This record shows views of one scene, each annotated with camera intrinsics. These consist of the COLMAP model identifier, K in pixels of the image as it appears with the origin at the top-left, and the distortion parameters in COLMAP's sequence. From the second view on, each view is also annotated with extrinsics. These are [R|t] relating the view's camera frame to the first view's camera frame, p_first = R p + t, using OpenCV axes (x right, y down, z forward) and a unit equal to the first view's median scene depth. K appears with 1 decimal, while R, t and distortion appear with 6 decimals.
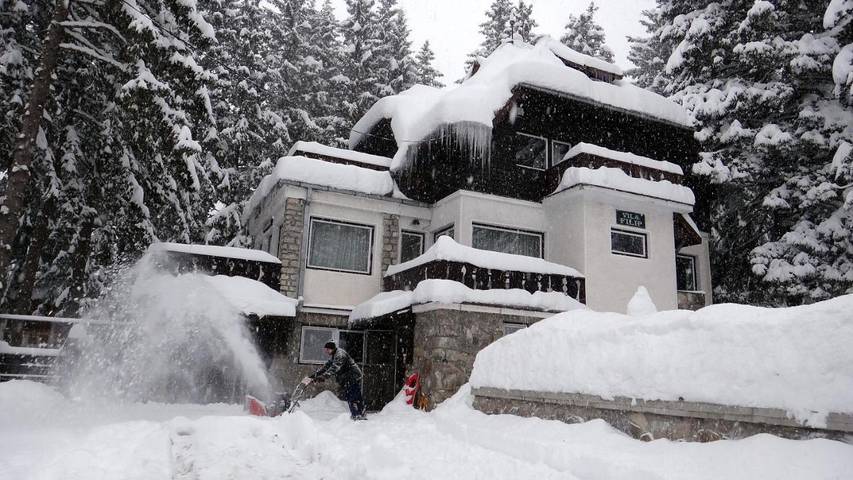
lens RADIAL K [[603.4, 0, 426.5], [0, 603.4, 240.0], [0, 0, 1]] dist [-0.039539, -0.005406]
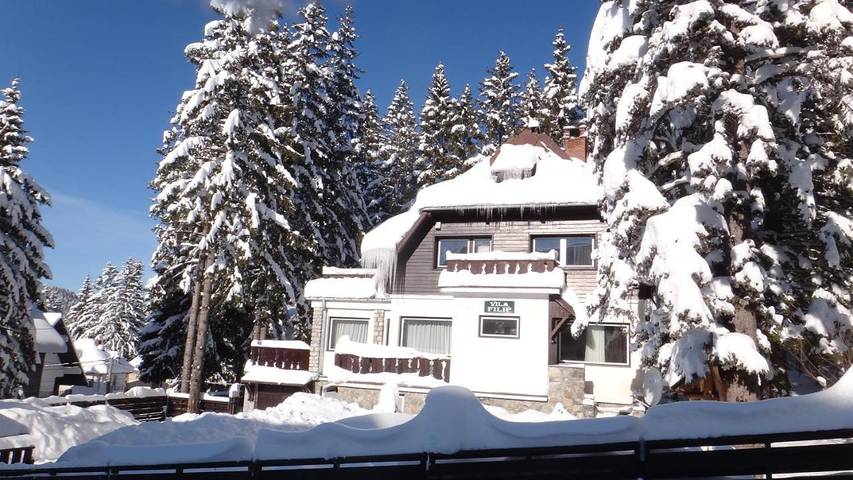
lens RADIAL K [[610.8, 0, 426.5], [0, 610.8, 240.0], [0, 0, 1]] dist [-0.073320, 0.095241]
pose [[0.732634, -0.130328, -0.668028, 1.063403], [0.121583, 0.990769, -0.059951, -0.111245], [0.669675, -0.037299, 0.741717, 0.009526]]
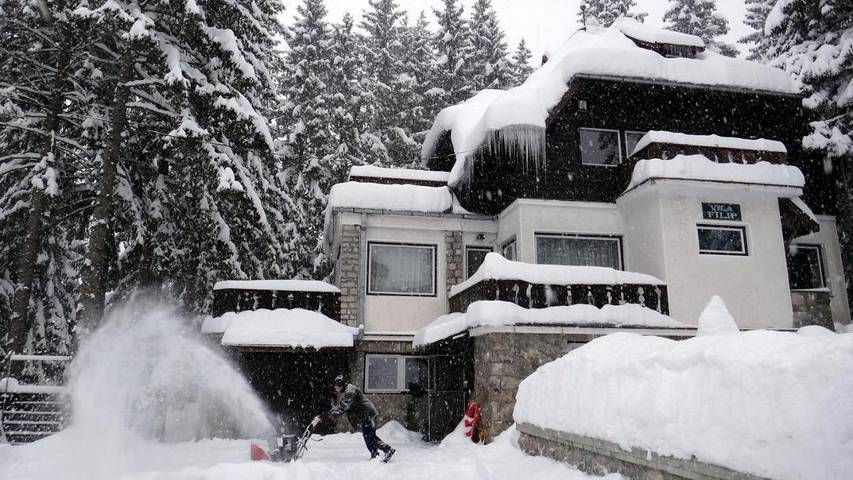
lens RADIAL K [[604.8, 0, 423.3], [0, 604.8, 234.9], [0, 0, 1]] dist [-0.036156, 0.002419]
pose [[0.967269, -0.090781, -0.236961, 0.127603], [0.086697, 0.995852, -0.027620, -0.014842], [0.238485, 0.006172, 0.971127, 0.065380]]
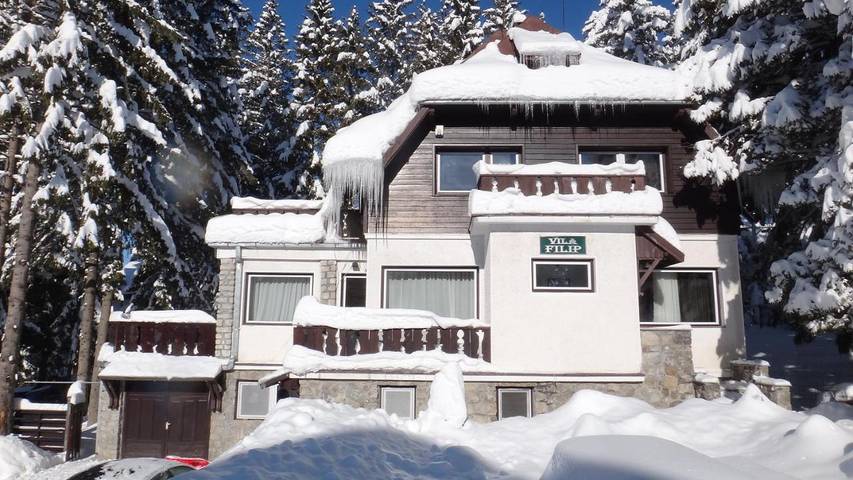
lens RADIAL K [[603.4, 0, 426.5], [0, 603.4, 240.0], [0, 0, 1]] dist [-0.039539, -0.005406]
pose [[0.904772, -0.099034, -0.414222, 0.508846], [0.117011, 0.992964, 0.018182, -0.076842], [0.409507, -0.064919, 0.909994, 0.201828]]
